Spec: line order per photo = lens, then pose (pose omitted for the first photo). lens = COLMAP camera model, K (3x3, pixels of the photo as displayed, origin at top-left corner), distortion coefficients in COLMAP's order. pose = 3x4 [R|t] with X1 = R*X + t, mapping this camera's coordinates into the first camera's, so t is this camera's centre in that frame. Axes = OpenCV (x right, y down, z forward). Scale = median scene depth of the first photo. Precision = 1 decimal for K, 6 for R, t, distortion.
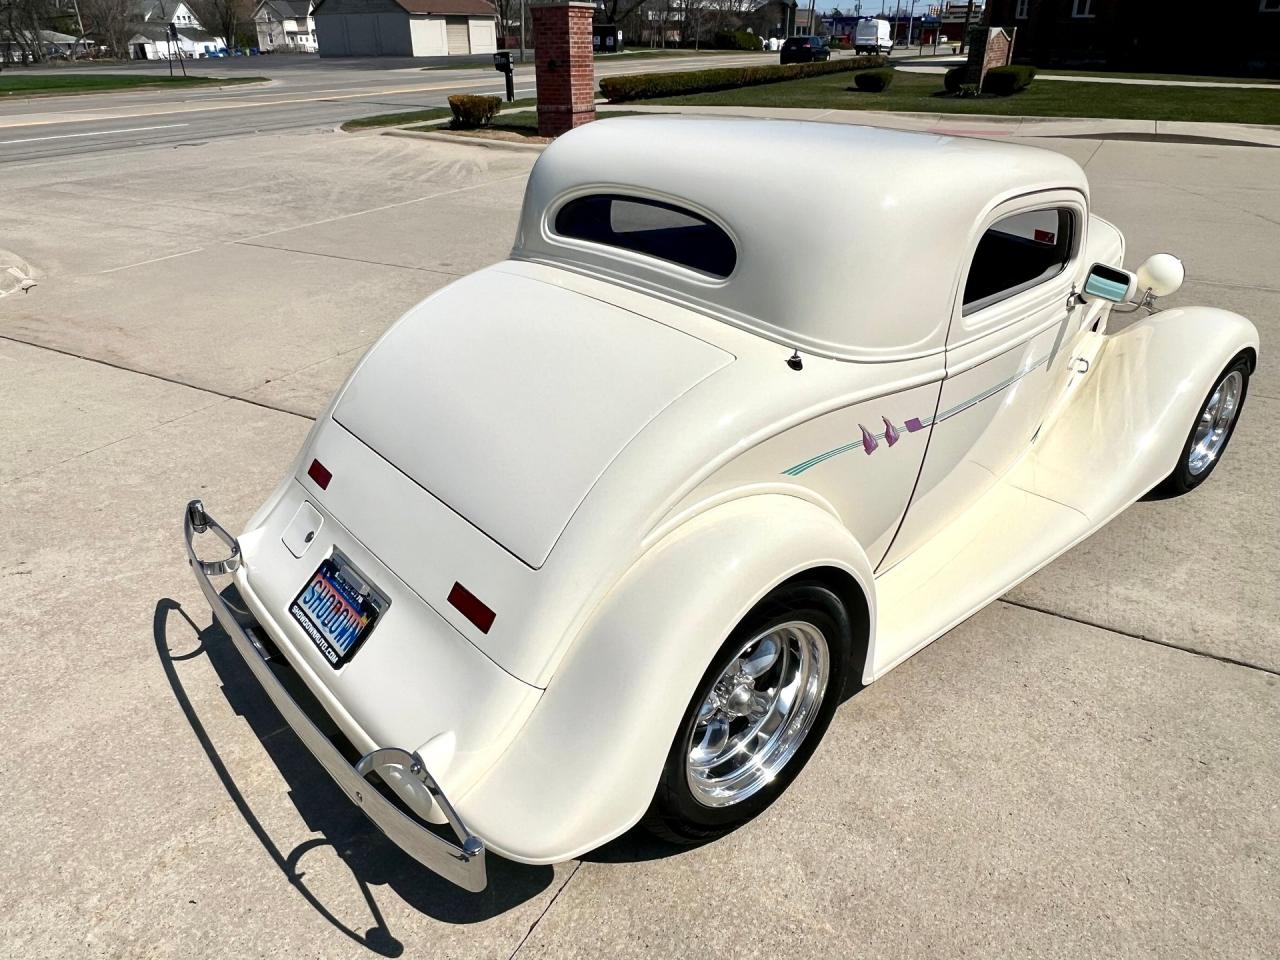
lens RADIAL K [[867.7, 0, 632.1], [0, 867.7, 484.3], [0, 0, 1]] dist [-0.002174, -0.001026]
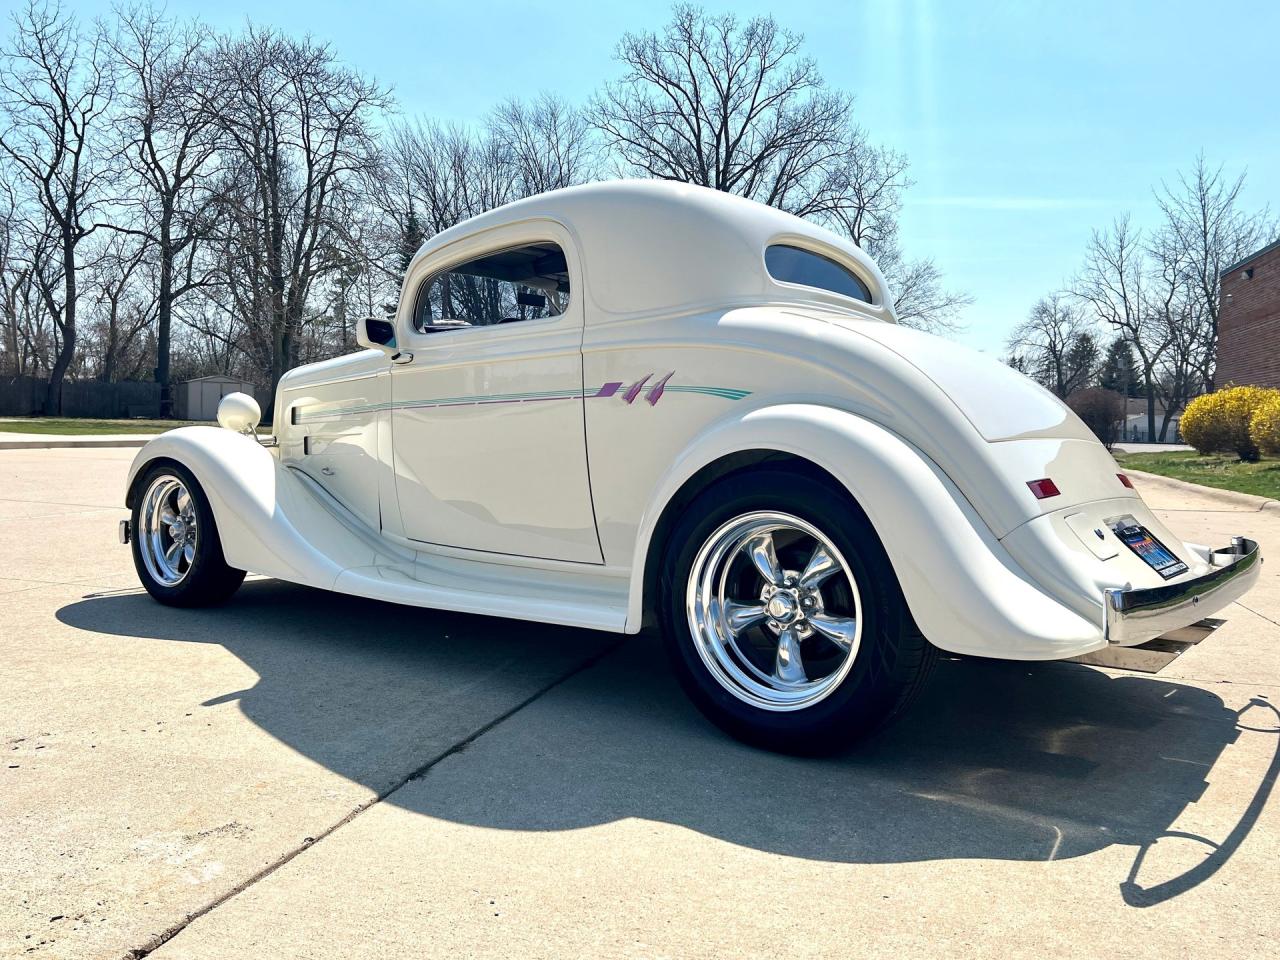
lens RADIAL K [[1033.6, 0, 633.5], [0, 1033.6, 479.5], [0, 0, 1]] dist [0.031232, -0.011950]
pose [[-0.217236, -0.049911, 0.974842, -0.829044], [0.427835, 0.892783, 0.141050, -0.220658], [-0.877363, 0.447713, -0.172591, 0.996005]]
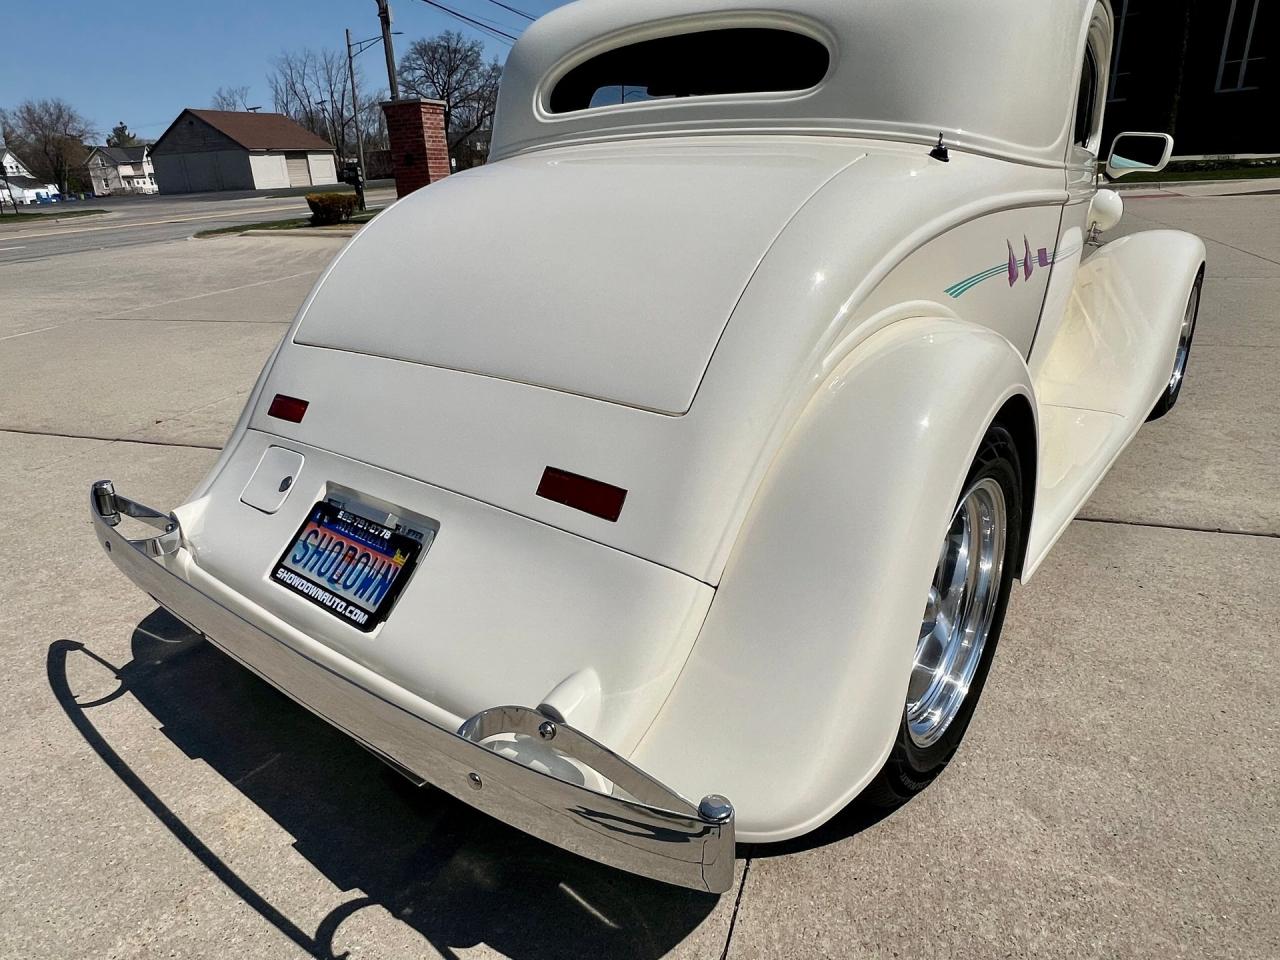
lens RADIAL K [[809.5, 0, 630.3], [0, 809.5, 489.8], [0, 0, 1]] dist [-0.007468, 0.004214]
pose [[0.980805, -0.106778, 0.163154, -0.125359], [0.121940, 0.988813, -0.085907, 0.099278], [-0.152156, 0.104153, 0.982853, 0.183161]]
